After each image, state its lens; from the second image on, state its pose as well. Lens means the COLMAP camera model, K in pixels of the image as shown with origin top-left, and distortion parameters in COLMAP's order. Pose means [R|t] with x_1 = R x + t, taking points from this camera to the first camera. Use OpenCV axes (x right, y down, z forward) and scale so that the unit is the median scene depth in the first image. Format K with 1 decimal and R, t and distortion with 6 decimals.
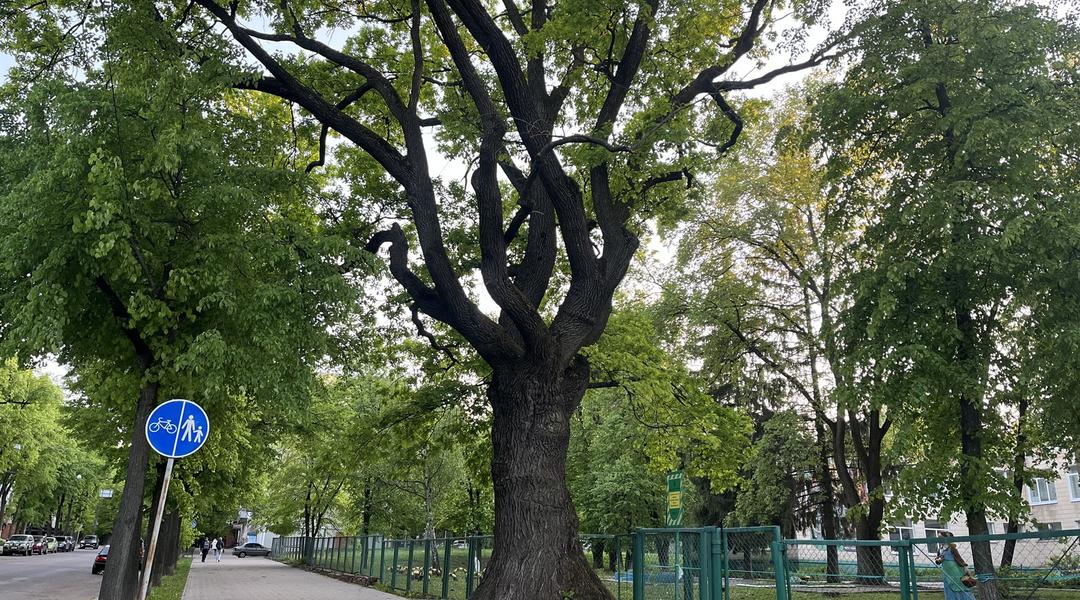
lens RADIAL K [[808.9, 0, 538.0], [0, 808.9, 295.3], [0, 0, 1]] dist [0.015926, -0.009085]
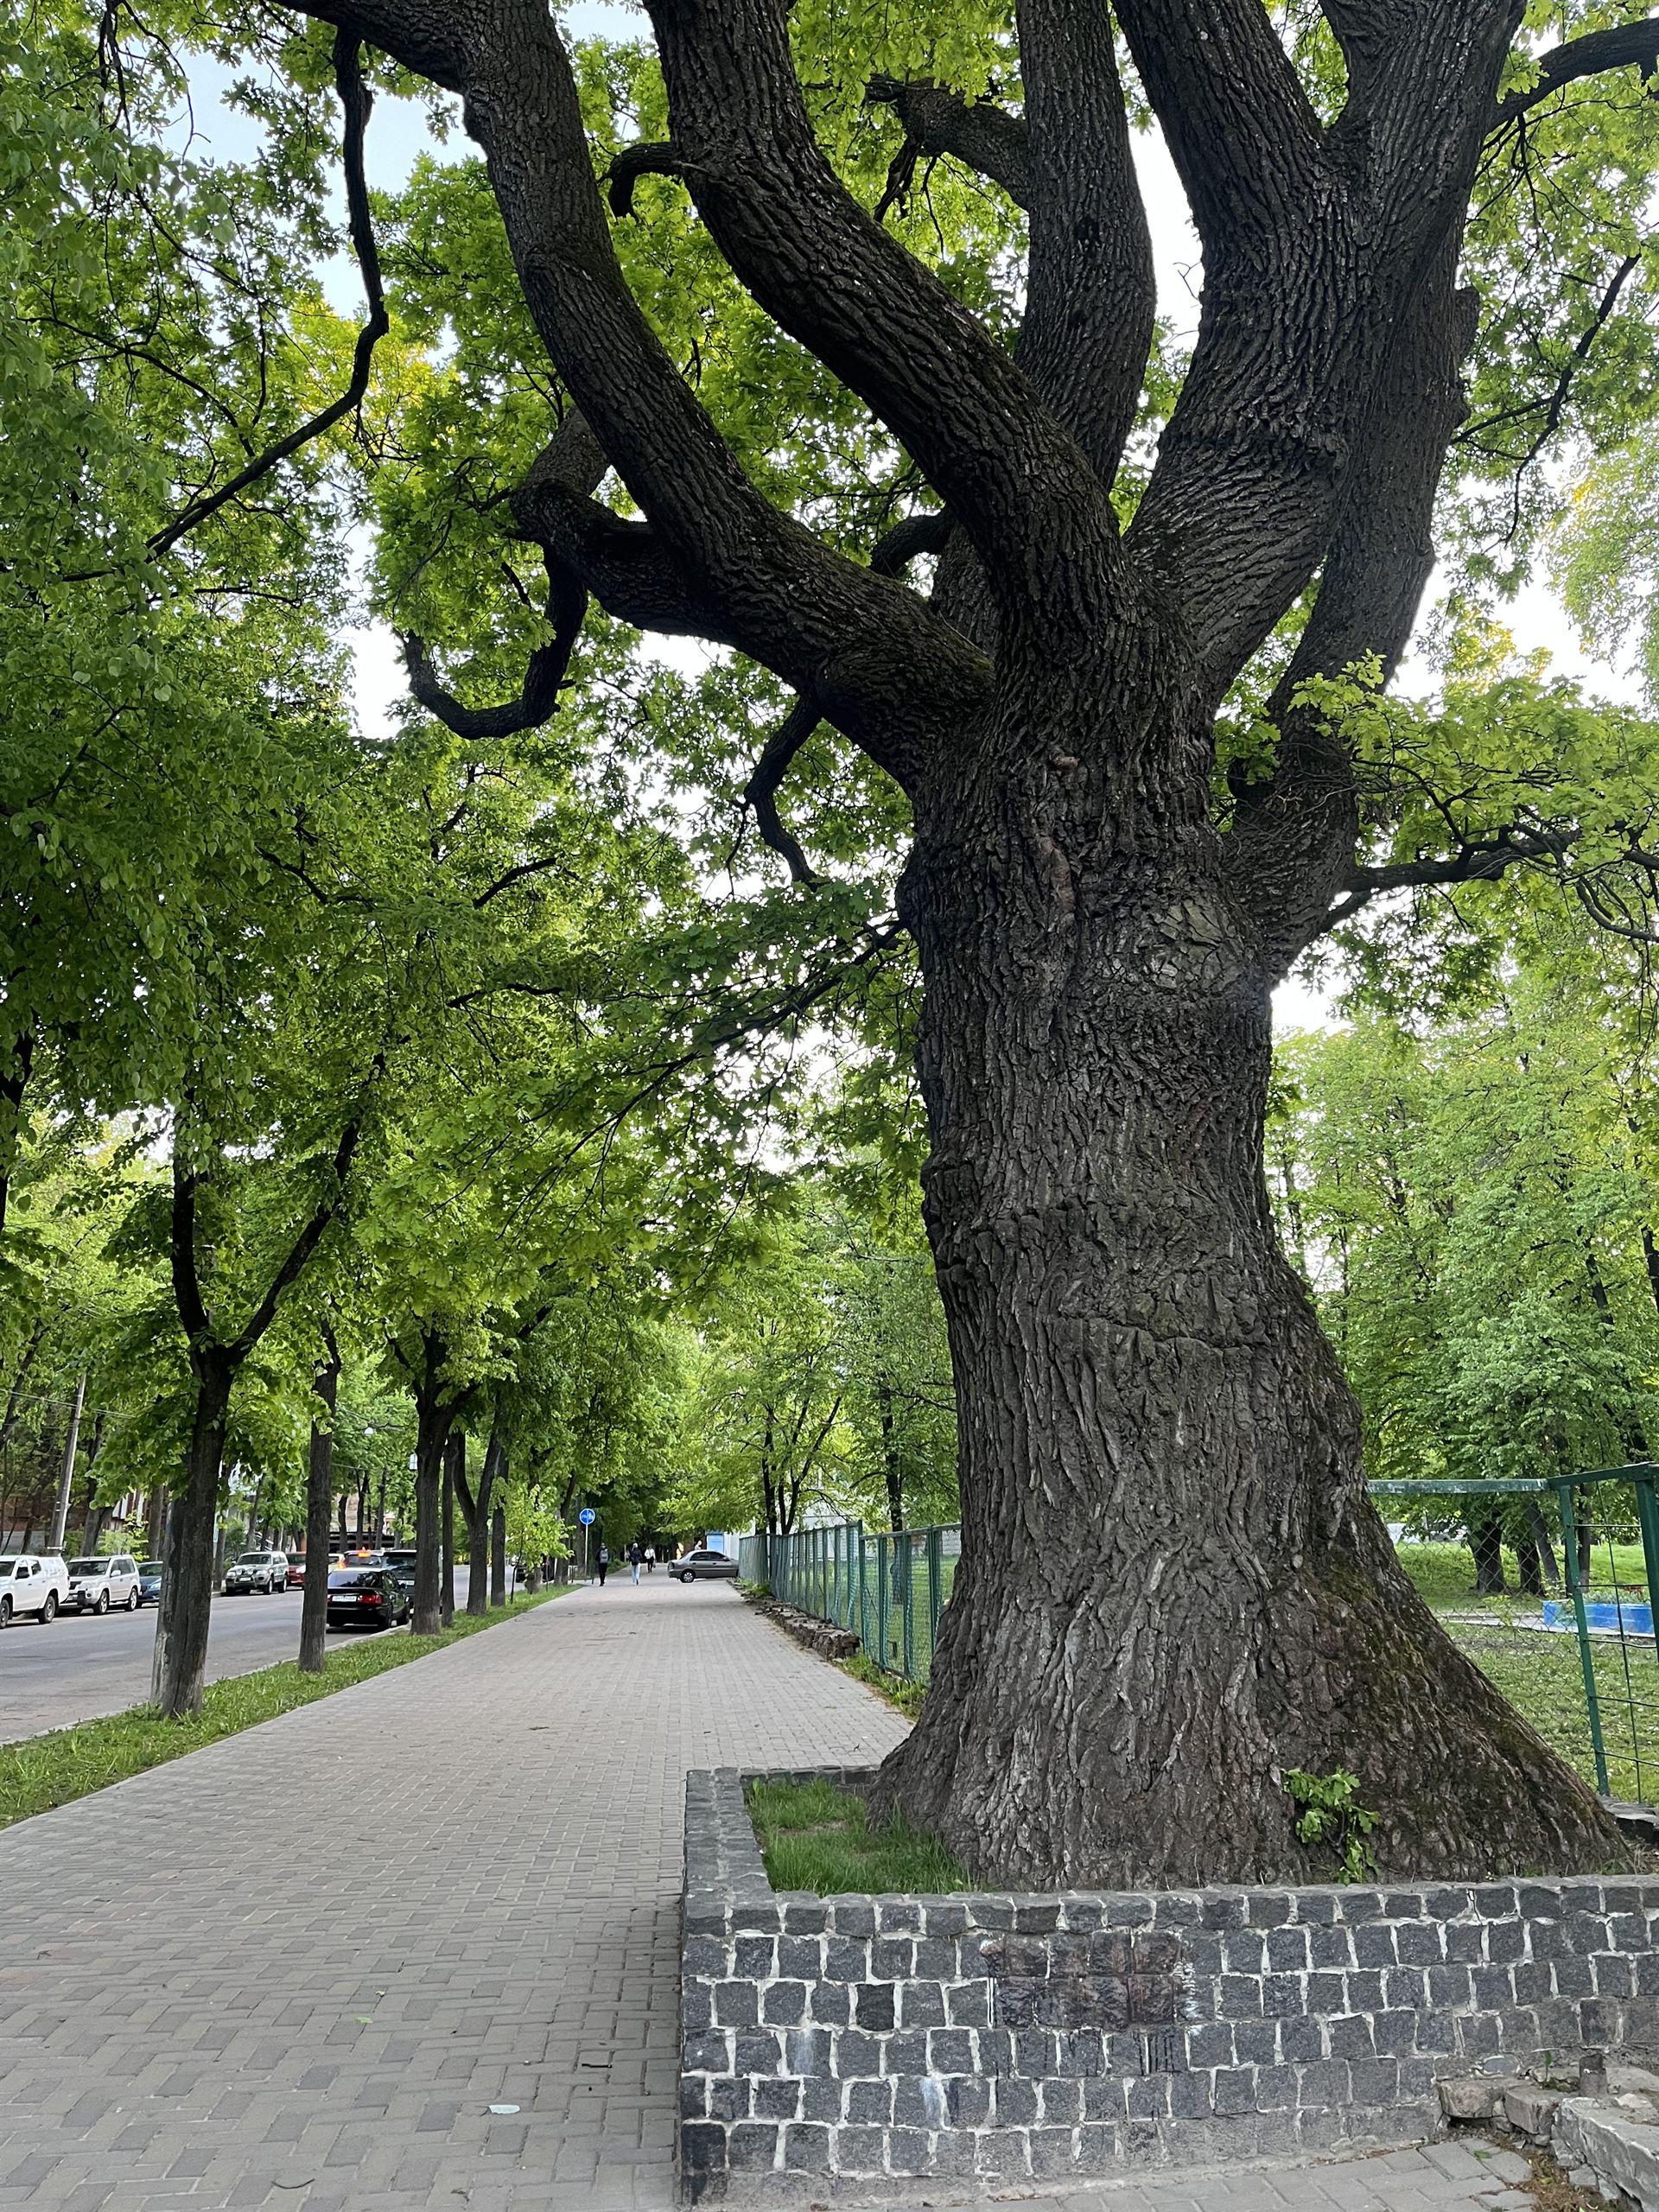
lens RADIAL K [[1656.3, 0, 830.5], [0, 1656.3, 1103.1], [0, 0, 1]] dist [0.056508, -0.080320]
pose [[0.956485, -0.108801, -0.270736, 0.014355], [0.119681, 0.992523, 0.023956, 0.055391], [0.266106, -0.055315, 0.962355, 0.176906]]
